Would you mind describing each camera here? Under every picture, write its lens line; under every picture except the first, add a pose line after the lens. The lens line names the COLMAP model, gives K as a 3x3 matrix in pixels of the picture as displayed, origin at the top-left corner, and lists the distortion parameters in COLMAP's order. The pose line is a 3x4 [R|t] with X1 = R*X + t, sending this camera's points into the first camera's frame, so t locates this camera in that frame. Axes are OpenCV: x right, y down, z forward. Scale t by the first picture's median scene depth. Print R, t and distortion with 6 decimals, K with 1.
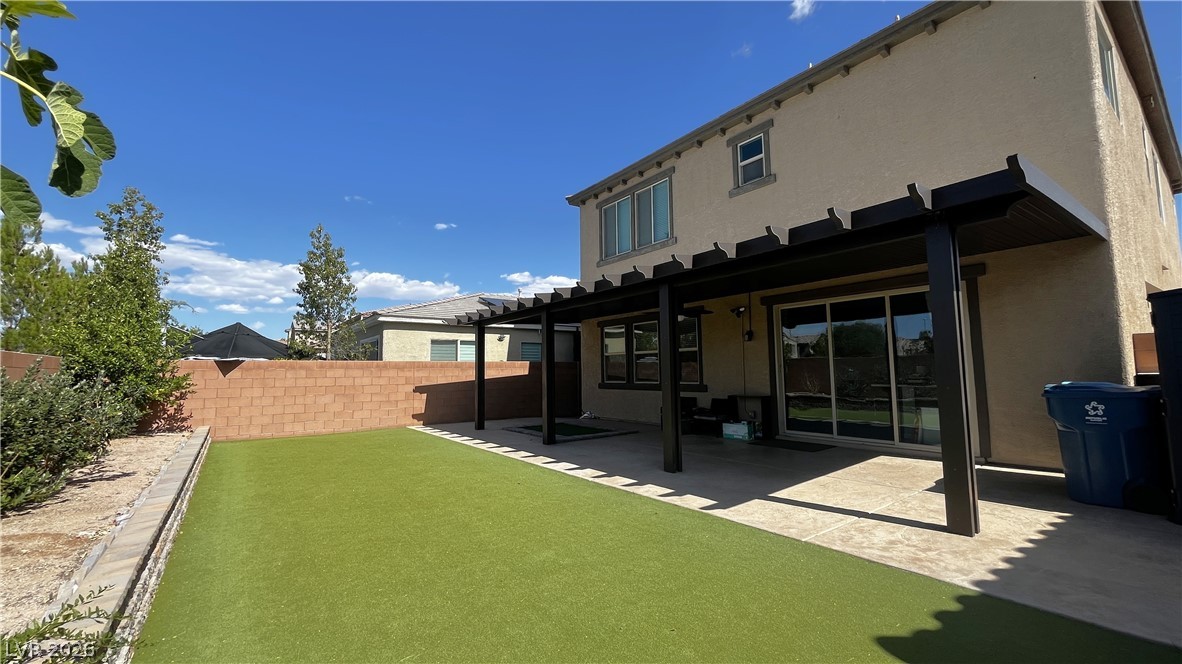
lens RADIAL K [[490.8, 0, 594.0], [0, 490.8, 314.0], [0, 0, 1]] dist [-0.002114, -0.000002]
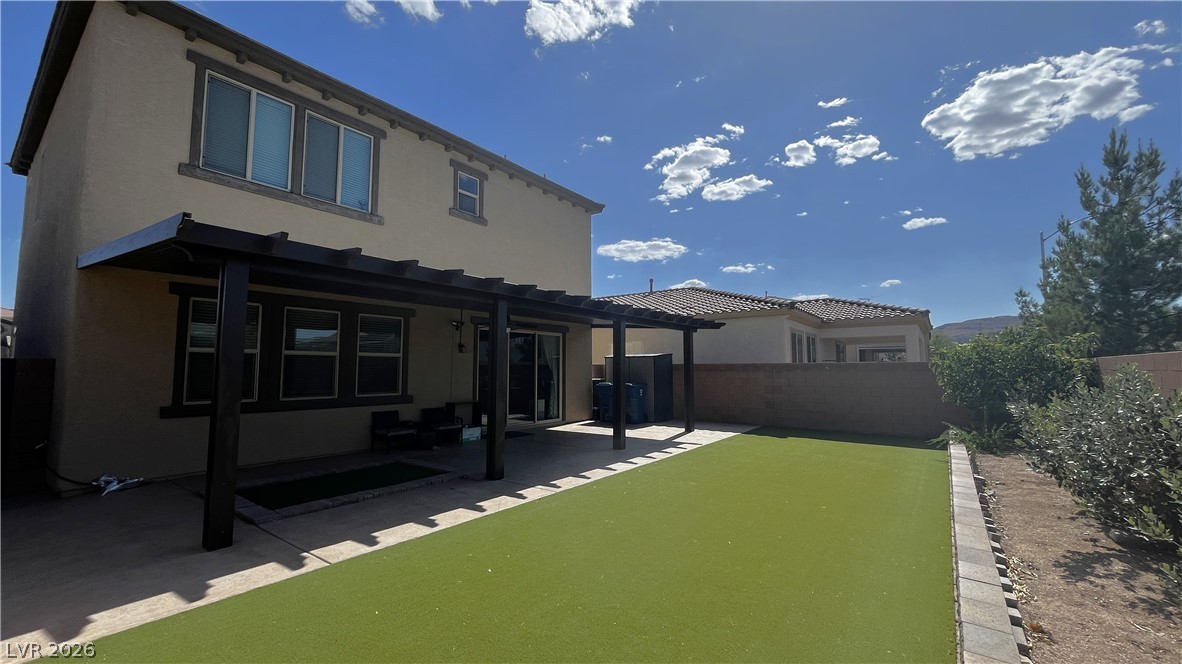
lens RADIAL K [[479.4, 0, 591.7], [0, 479.4, 340.9], [0, 0, 1]] dist [-0.002319, -0.000171]
pose [[-0.298745, 0.102258, 0.948839, -0.728681], [-0.078768, 0.988208, -0.131301, 0.134610], [-0.951077, -0.113964, -0.287168, 0.945498]]
